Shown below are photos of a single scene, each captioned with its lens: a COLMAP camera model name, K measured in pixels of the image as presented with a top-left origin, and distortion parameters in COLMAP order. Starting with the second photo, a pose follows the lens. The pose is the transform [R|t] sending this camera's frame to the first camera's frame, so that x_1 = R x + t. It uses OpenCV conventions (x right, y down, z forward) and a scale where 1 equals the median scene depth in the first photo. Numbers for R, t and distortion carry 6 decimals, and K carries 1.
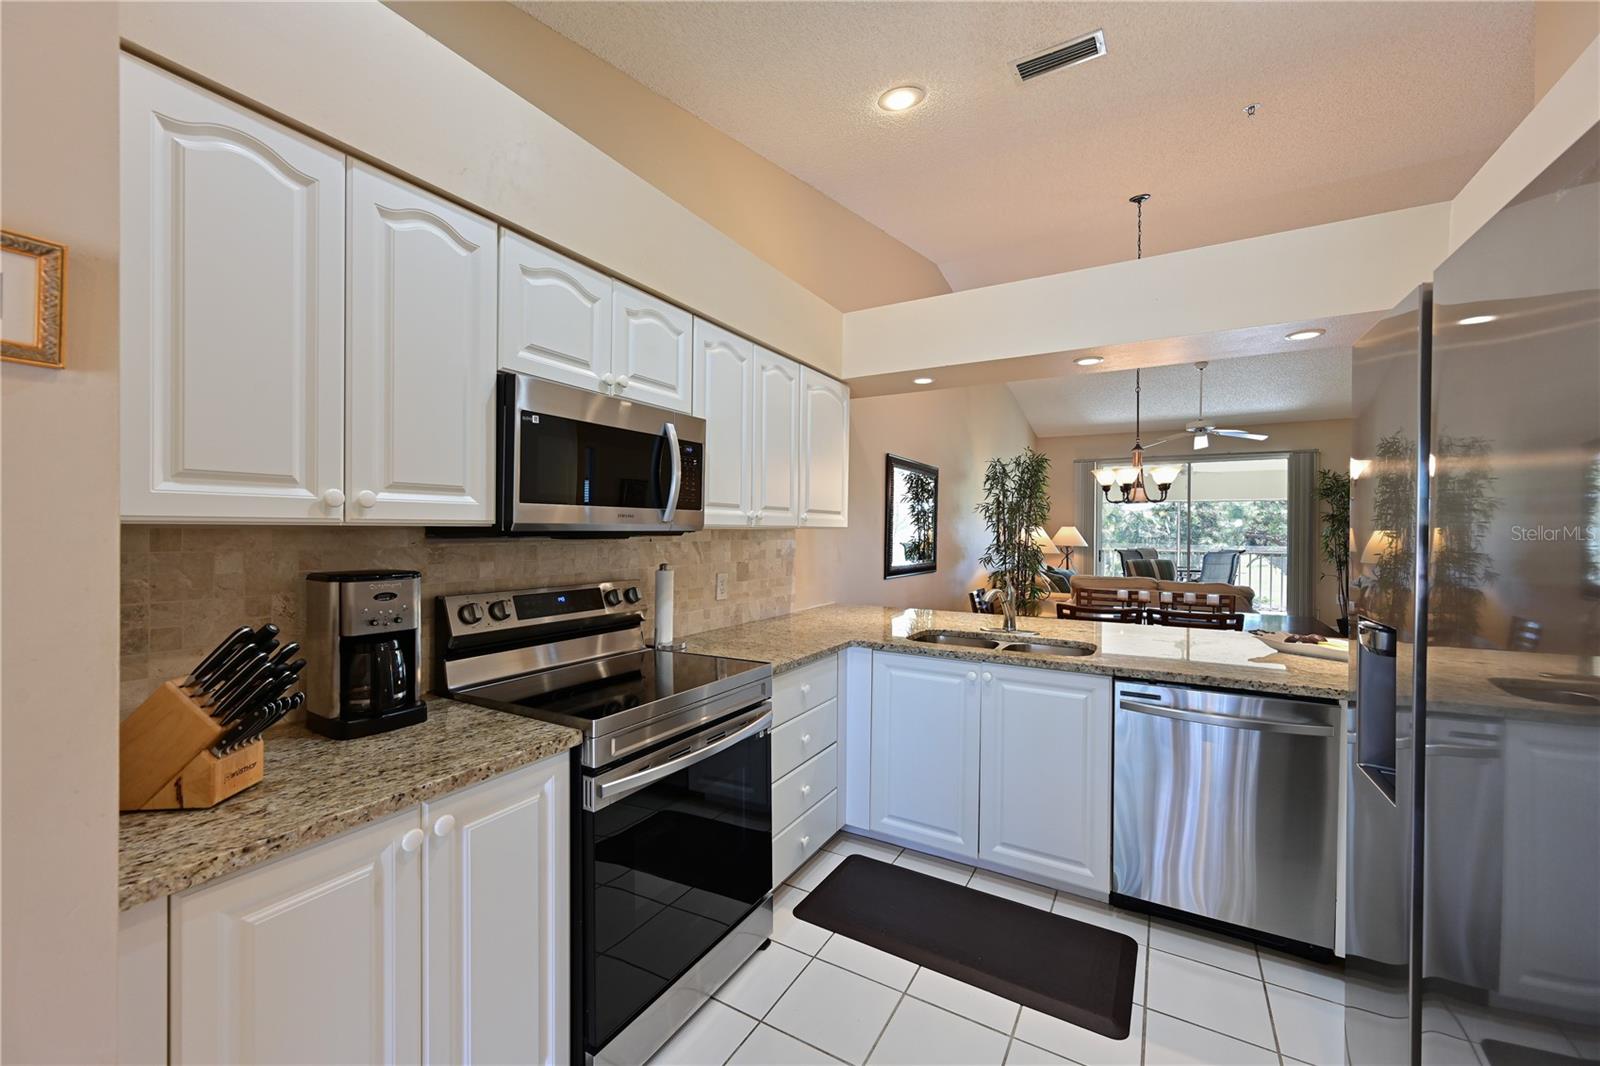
lens RADIAL K [[627.9, 0, 794.5], [0, 627.9, 532.2], [0, 0, 1]] dist [-0.000013, 0.000332]
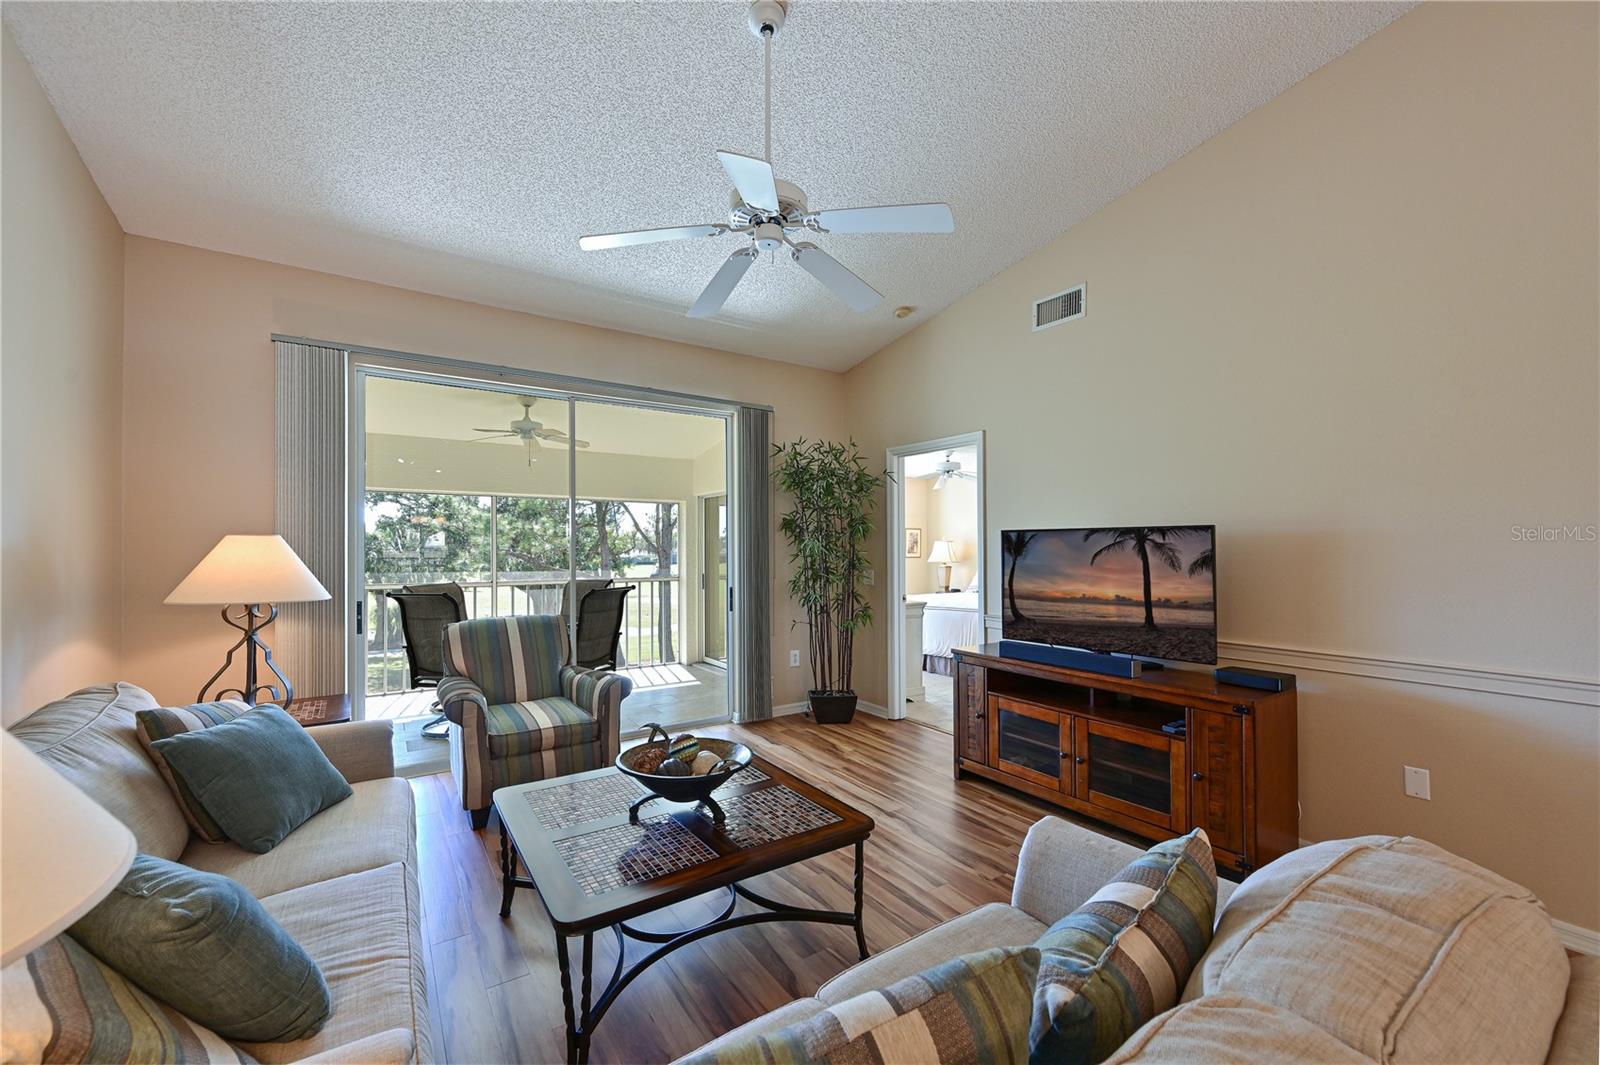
lens RADIAL K [[632.7, 0, 802.6], [0, 632.7, 548.8], [0, 0, 1]] dist [0.001490, 0.000171]
pose [[0.426474, -0.007003, 0.904473, 1.043778], [0.009176, 0.999952, 0.003415, -0.005941], [-0.904453, 0.006843, 0.426518, 2.415014]]
